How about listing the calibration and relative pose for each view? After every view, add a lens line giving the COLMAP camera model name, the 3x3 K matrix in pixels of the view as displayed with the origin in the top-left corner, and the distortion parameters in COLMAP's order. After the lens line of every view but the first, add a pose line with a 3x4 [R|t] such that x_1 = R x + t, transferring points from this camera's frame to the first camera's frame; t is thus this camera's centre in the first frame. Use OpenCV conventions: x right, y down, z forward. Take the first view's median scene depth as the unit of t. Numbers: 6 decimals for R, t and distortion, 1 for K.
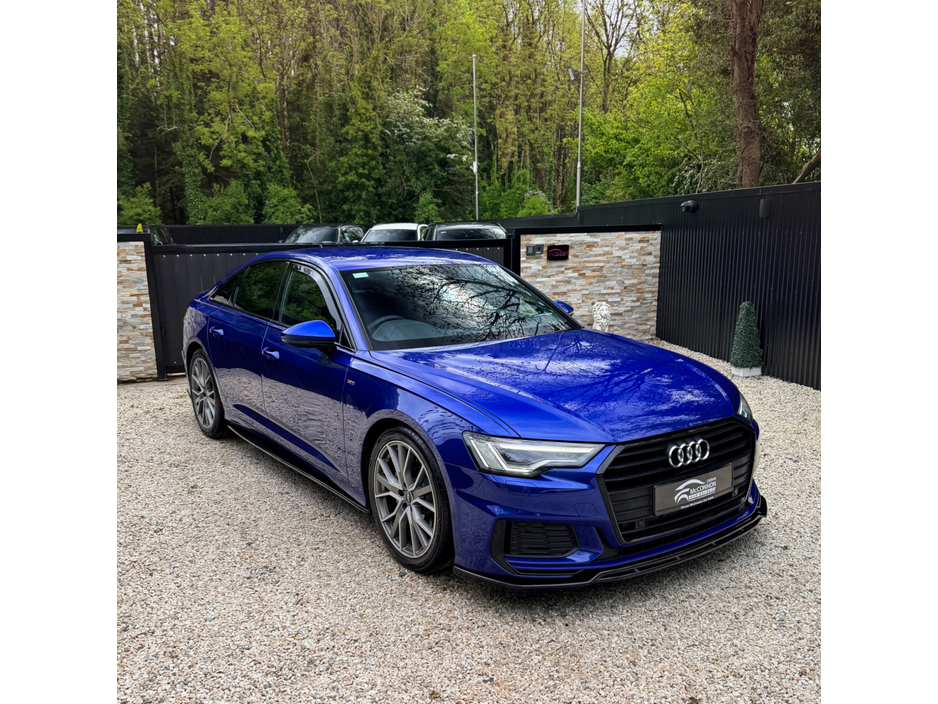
lens RADIAL K [[775.3, 0, 464.5], [0, 775.3, 405.3], [0, 0, 1]] dist [0.103929, -0.005101]
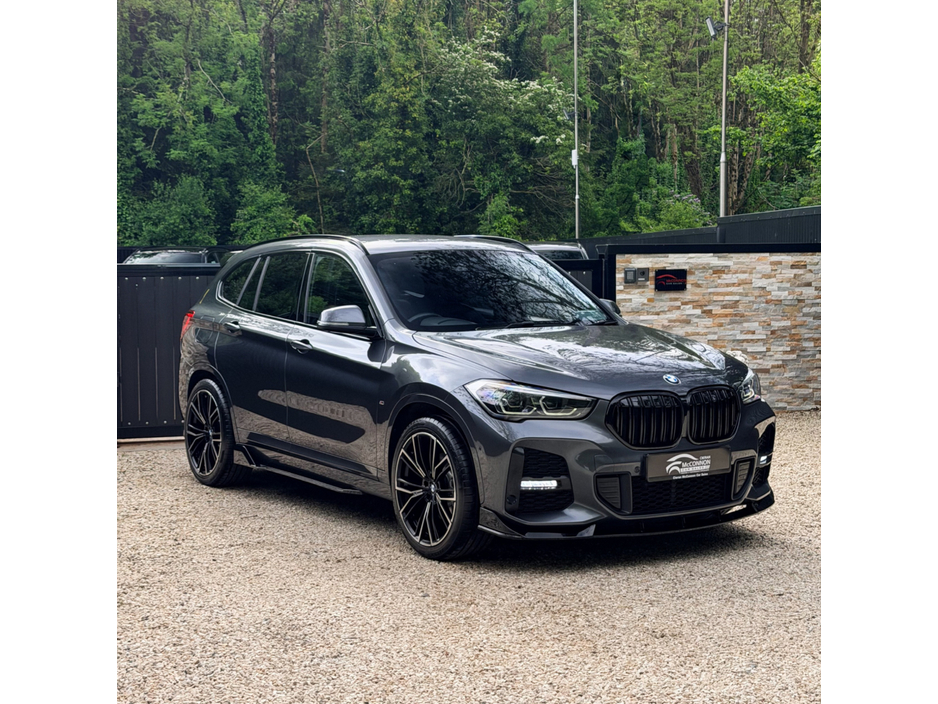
lens RADIAL K [[1556.5, 0, 464.6], [0, 1556.5, 403.9], [0, 0, 1]] dist [0.124220, -0.114542]
pose [[0.996897, 0.016431, -0.076985, 0.043594], [-0.026603, 0.990755, -0.133032, 0.100299], [0.074087, 0.134667, 0.988117, -0.362929]]
